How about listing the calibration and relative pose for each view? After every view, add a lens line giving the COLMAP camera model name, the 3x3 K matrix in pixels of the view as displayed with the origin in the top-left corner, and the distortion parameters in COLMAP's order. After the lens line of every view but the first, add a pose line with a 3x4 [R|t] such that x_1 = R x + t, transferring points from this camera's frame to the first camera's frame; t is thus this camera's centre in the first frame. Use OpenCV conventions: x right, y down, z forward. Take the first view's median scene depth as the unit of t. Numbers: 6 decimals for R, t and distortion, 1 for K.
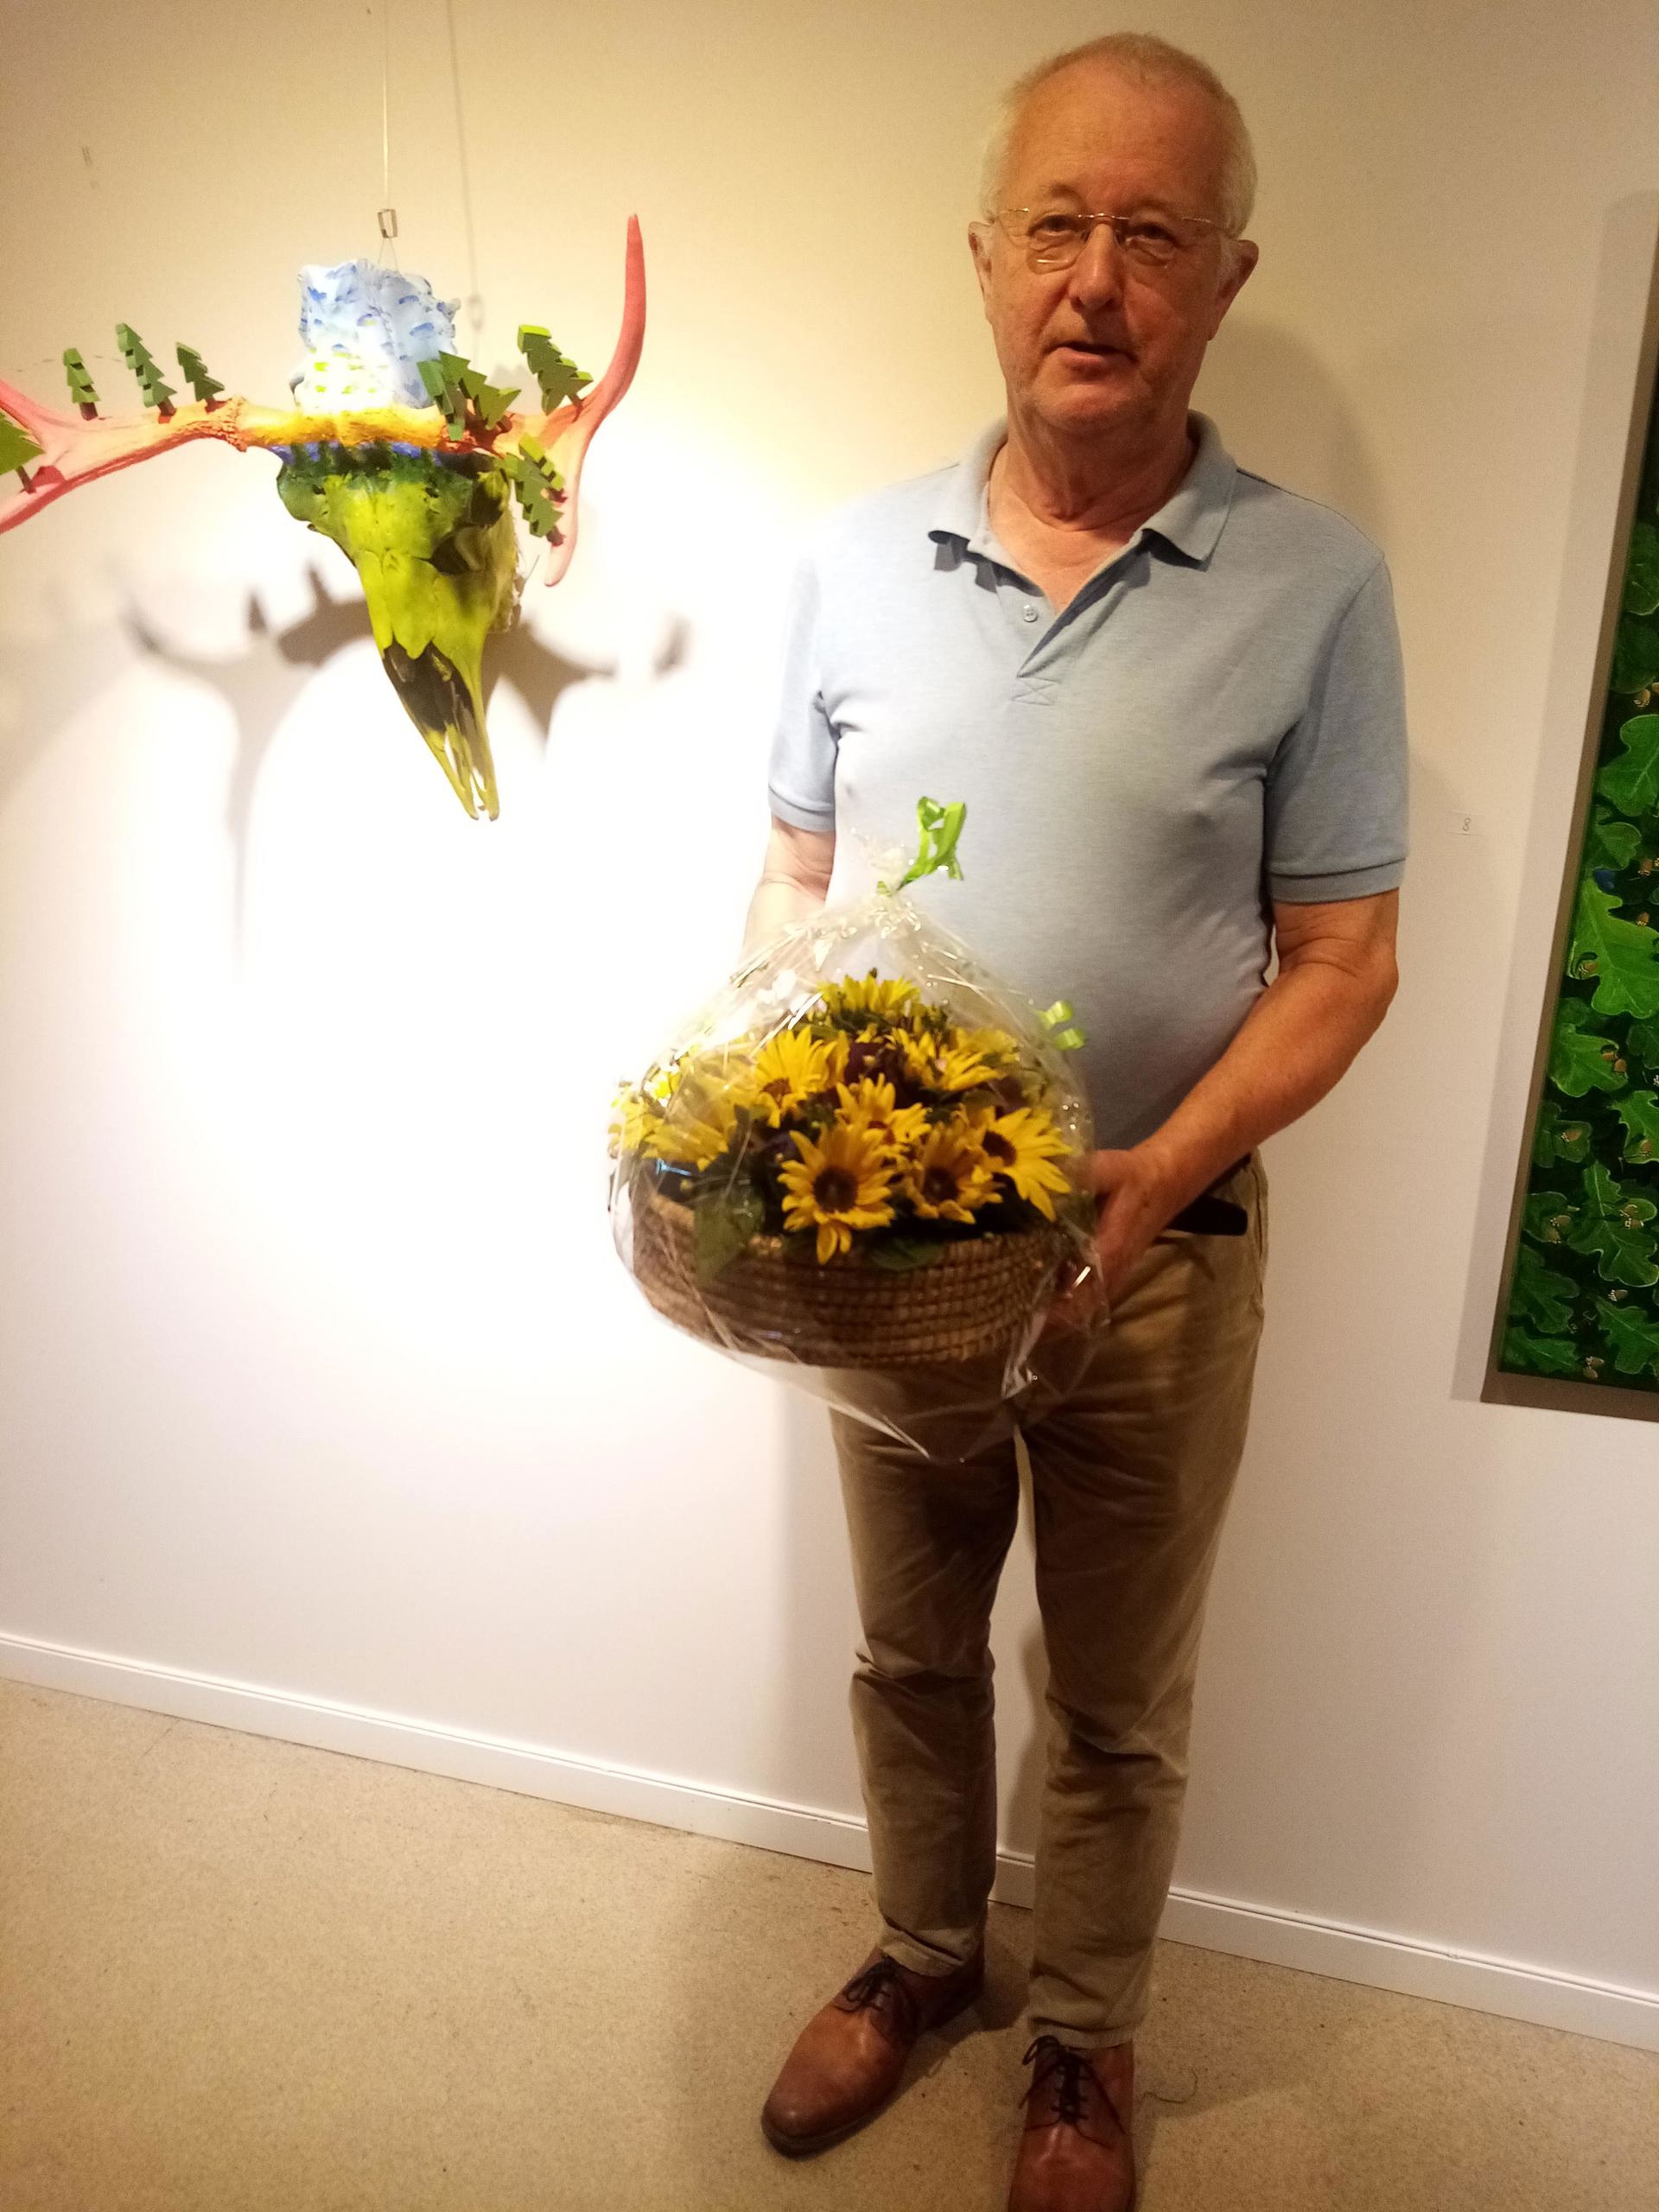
lens RADIAL K [[1731.6, 0, 819.6], [0, 1731.6, 1068.4], [0, 0, 1]] dist [0.037512, -0.077331]
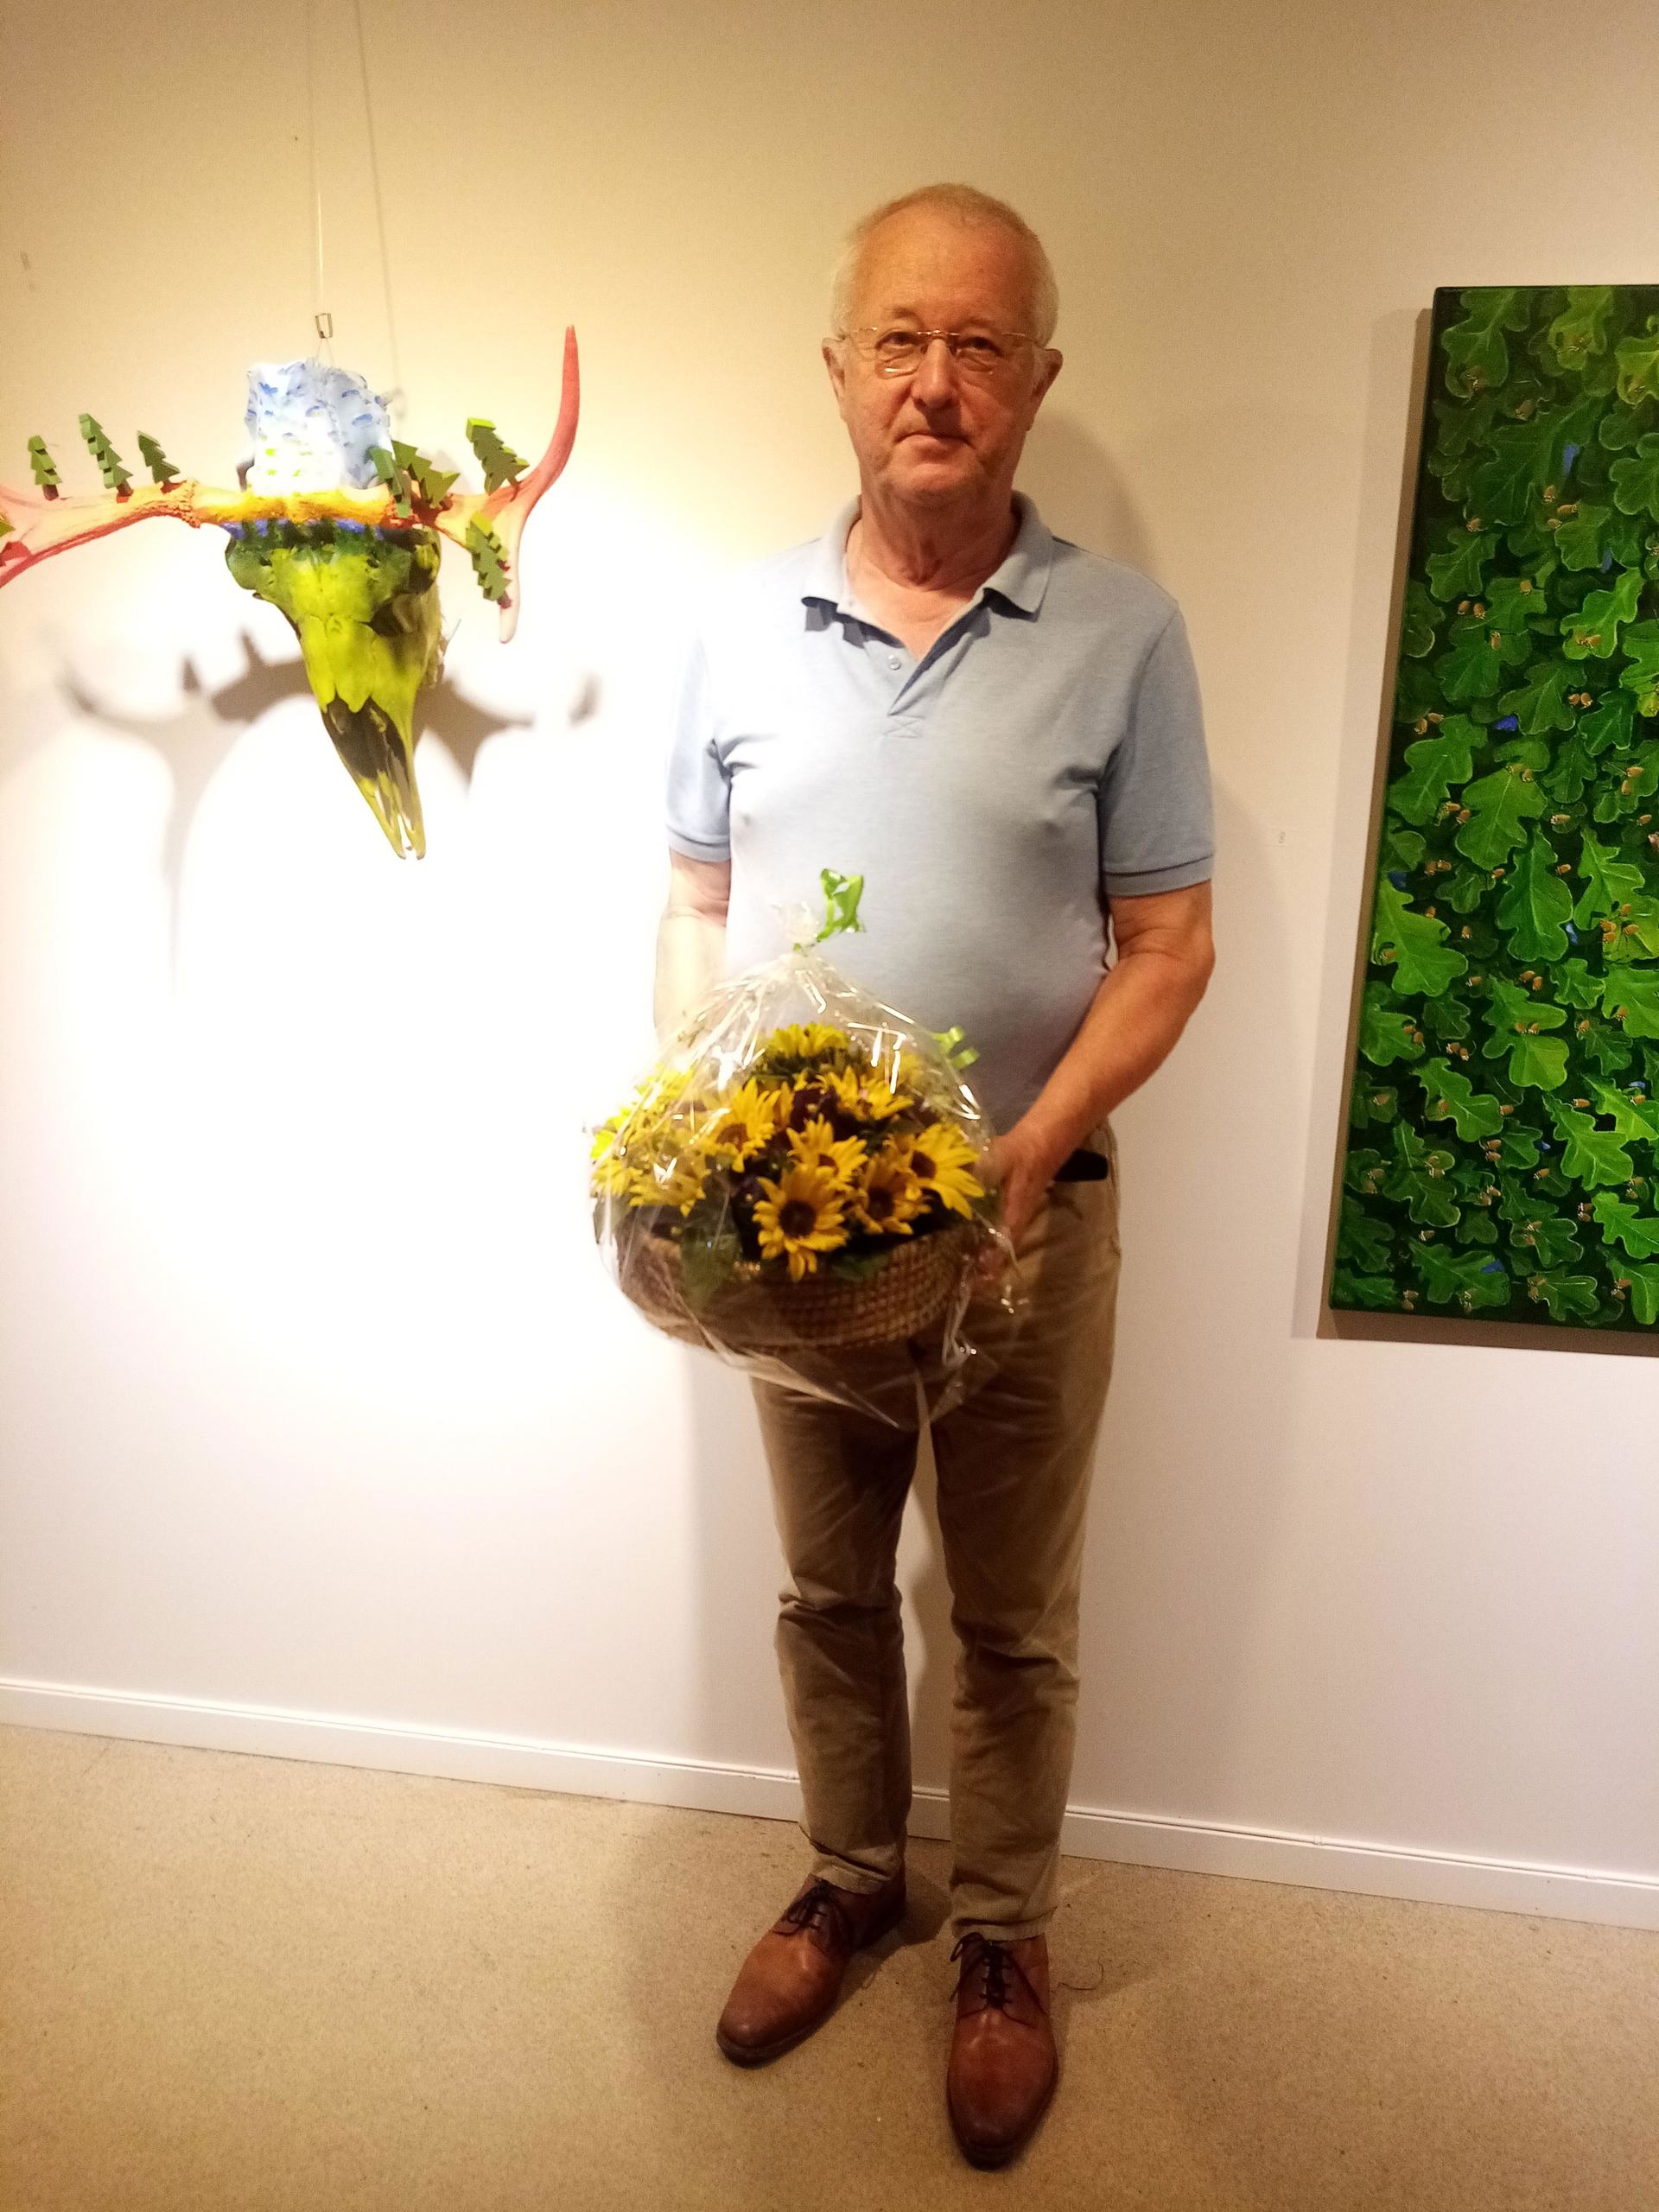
lens RADIAL K [[1731.6, 0, 819.6], [0, 1731.6, 1068.4], [0, 0, 1]] dist [0.037512, -0.077331]
pose [[0.993536, -0.037549, 0.107129, -0.066748], [0.041524, 0.998520, -0.035116, 0.041646], [-0.105652, 0.039337, 0.993625, -0.121058]]
